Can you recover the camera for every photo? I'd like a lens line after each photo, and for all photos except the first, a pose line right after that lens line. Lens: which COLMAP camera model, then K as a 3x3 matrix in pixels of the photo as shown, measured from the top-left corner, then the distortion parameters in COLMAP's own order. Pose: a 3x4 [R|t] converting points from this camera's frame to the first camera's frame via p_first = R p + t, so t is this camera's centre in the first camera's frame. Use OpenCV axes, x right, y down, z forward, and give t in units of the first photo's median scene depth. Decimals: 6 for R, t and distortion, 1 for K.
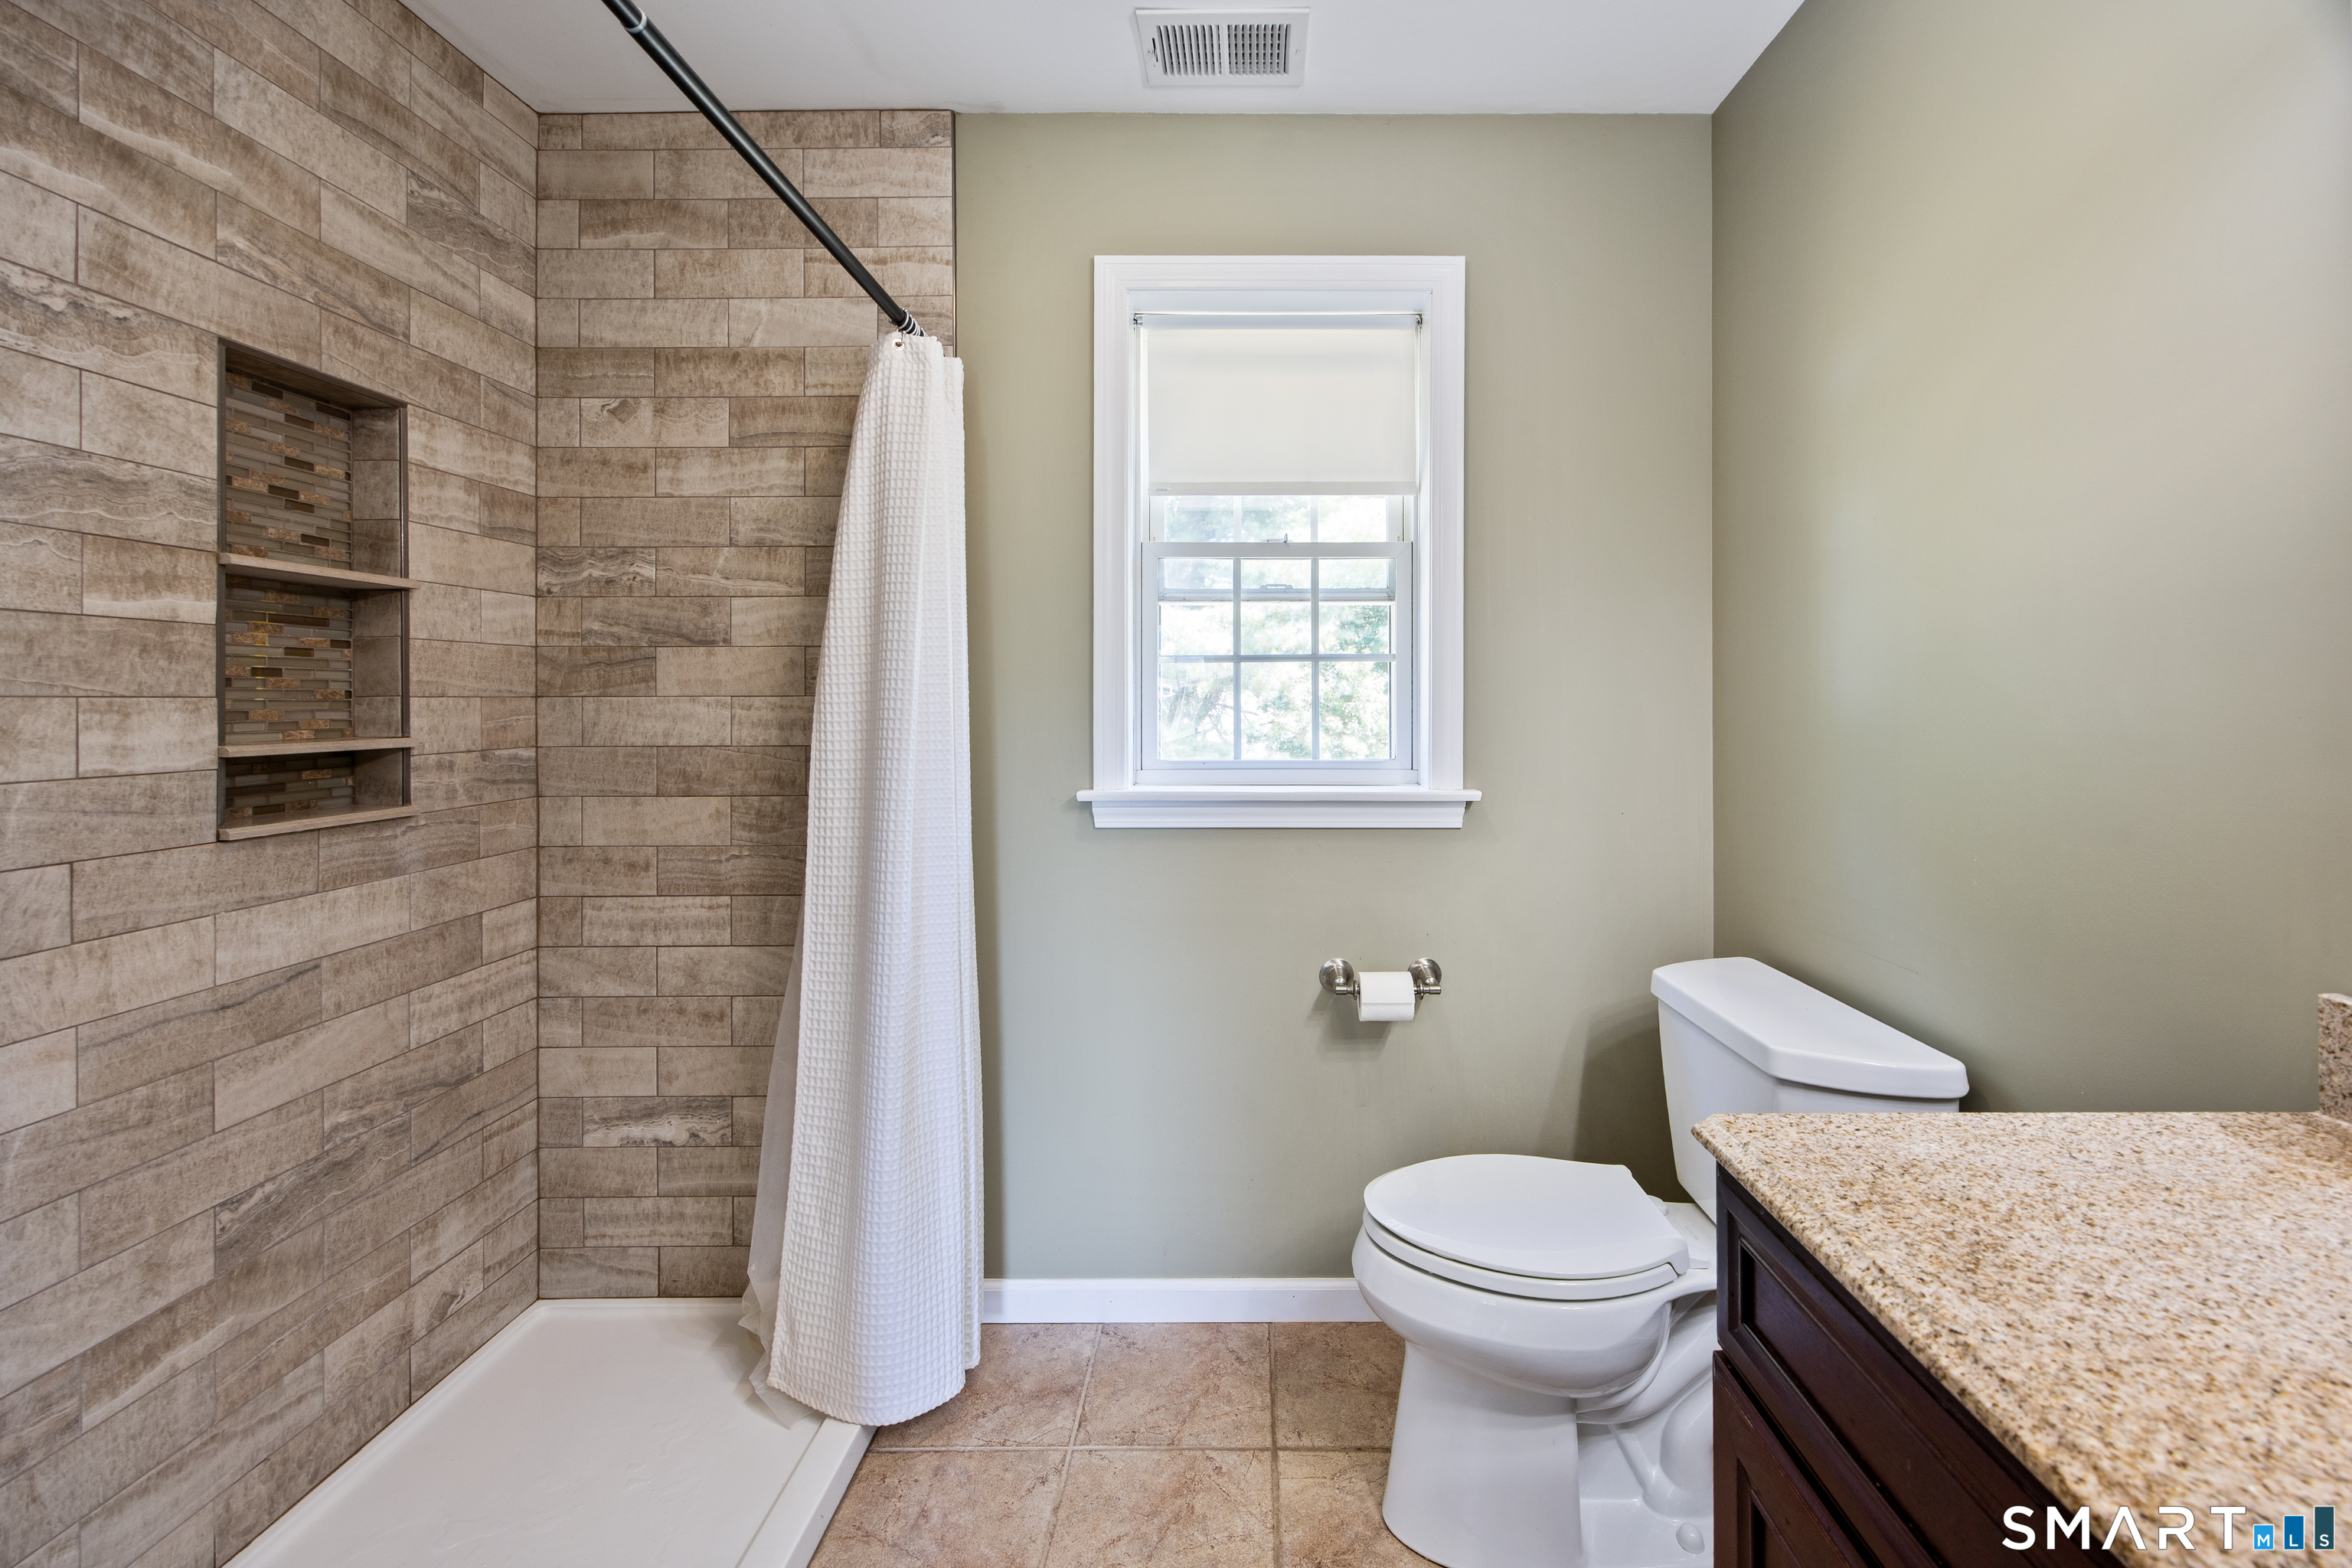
lens RADIAL K [[952.6, 0, 1243.3], [0, 952.6, 684.2], [0, 0, 1]] dist [0.001408, 0.000295]
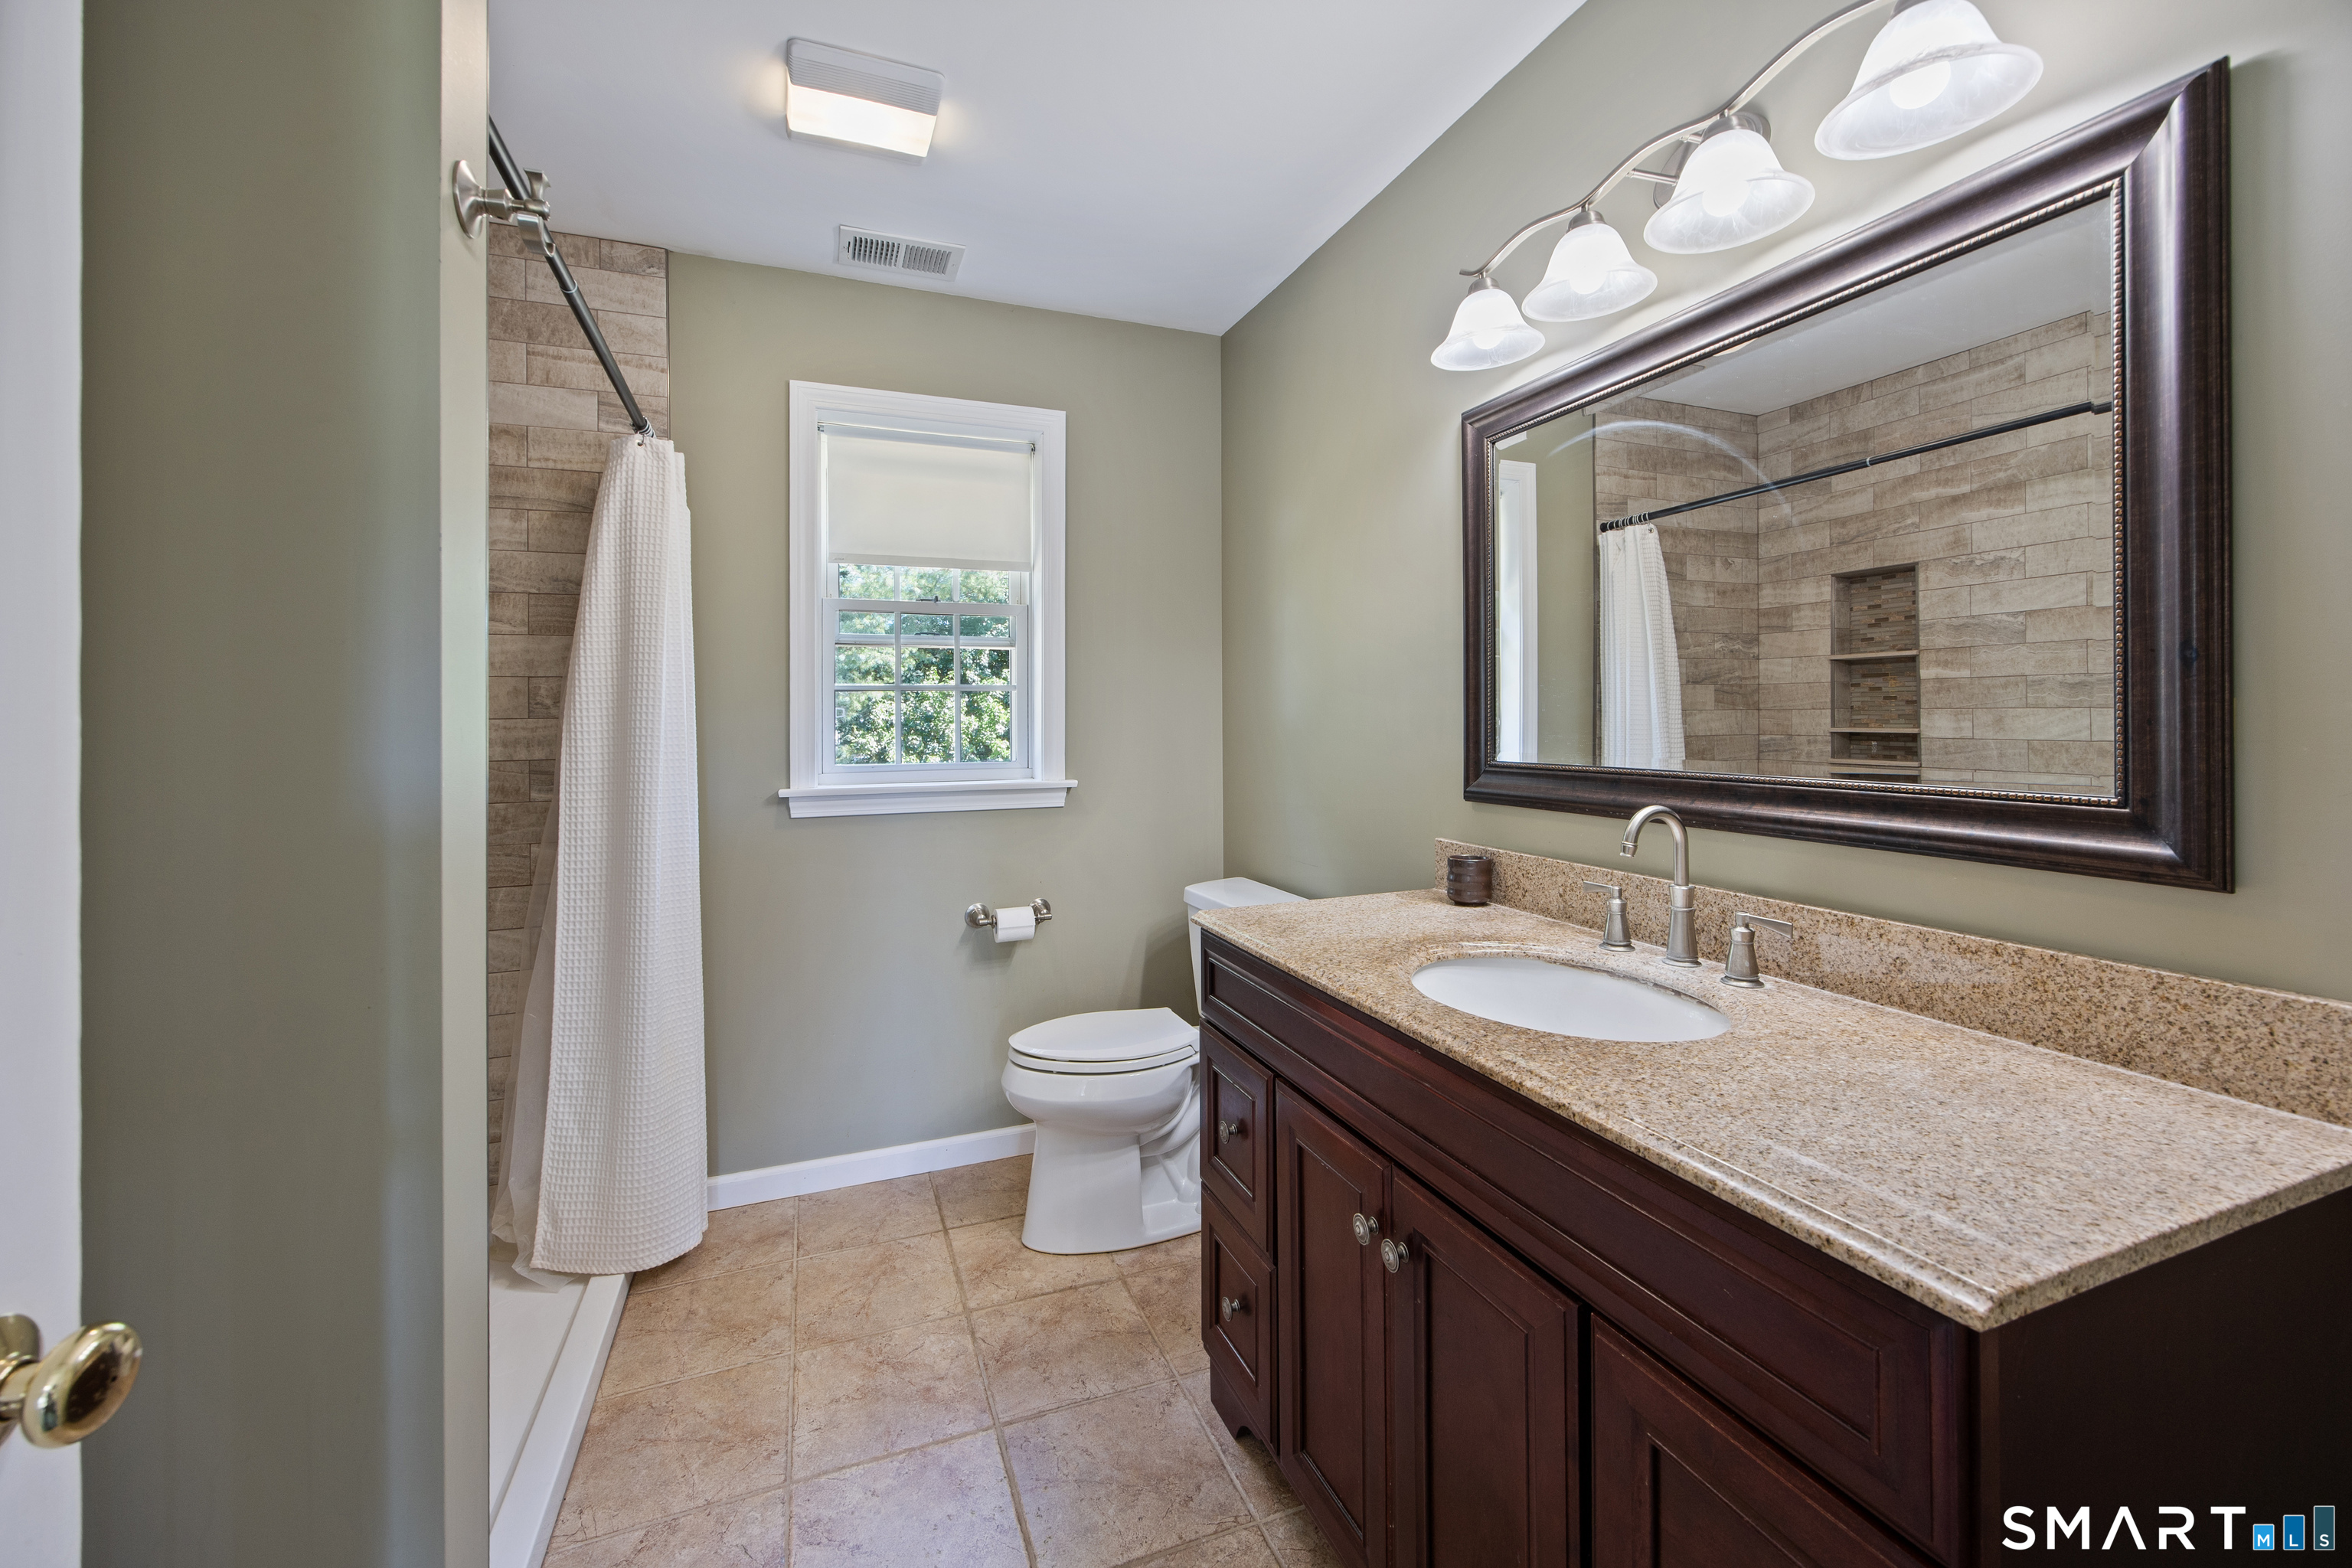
lens RADIAL K [[953.5, 0, 1172.9], [0, 953.5, 702.6], [0, 0, 1]] dist [0.002030, 0.000395]
pose [[0.931456, -0.001635, 0.363850, -0.150141], [0.001966, 0.999998, -0.000540, -0.005483], [-0.363848, 0.001218, 0.931457, -0.426482]]
